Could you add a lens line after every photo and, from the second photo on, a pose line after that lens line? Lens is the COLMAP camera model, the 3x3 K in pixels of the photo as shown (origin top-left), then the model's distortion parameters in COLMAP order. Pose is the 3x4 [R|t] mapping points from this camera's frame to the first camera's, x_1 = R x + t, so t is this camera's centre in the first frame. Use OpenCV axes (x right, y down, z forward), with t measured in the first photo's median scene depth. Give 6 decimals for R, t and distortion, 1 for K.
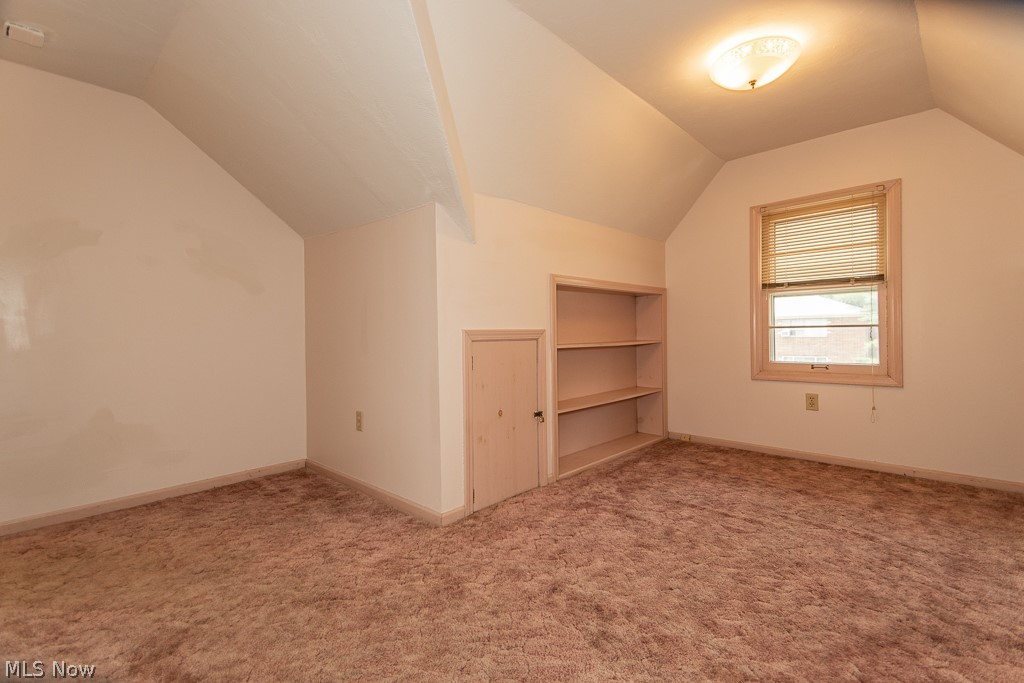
lens RADIAL K [[473.8, 0, 519.1], [0, 473.8, 337.4], [0, 0, 1]] dist [0.049671, -0.000175]
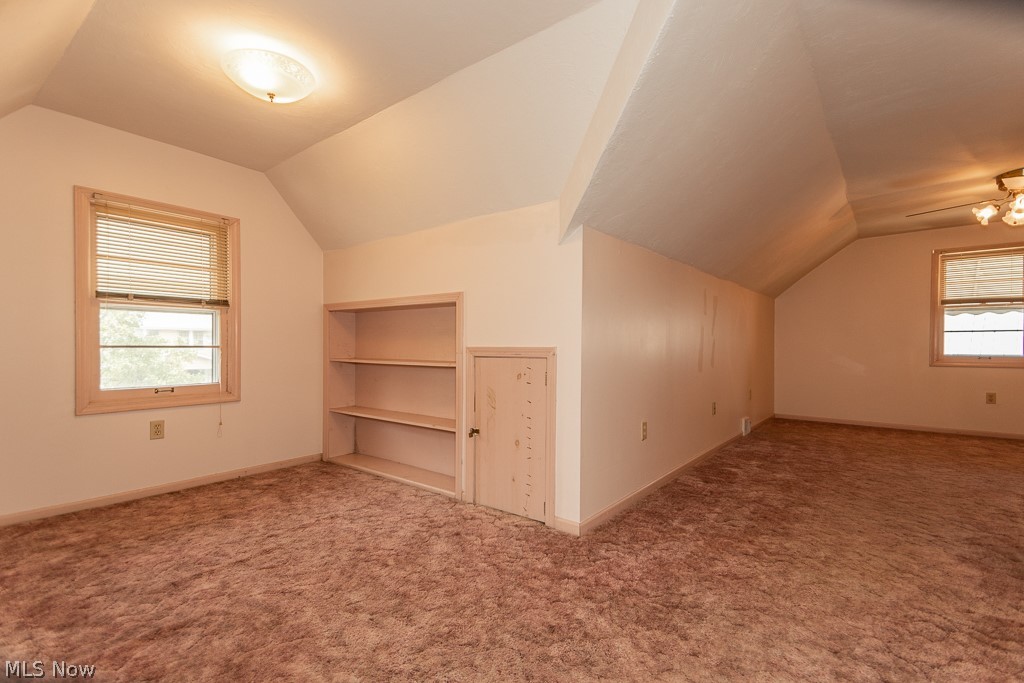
lens RADIAL K [[466.5, 0, 505.1], [0, 466.5, 349.0], [0, 0, 1]] dist [0.053032, -0.012888]
pose [[-0.064344, 0.009397, 0.997884, -0.376519], [0.011264, 0.999899, -0.008689, -0.002929], [-0.997864, 0.010681, -0.064444, 0.460105]]
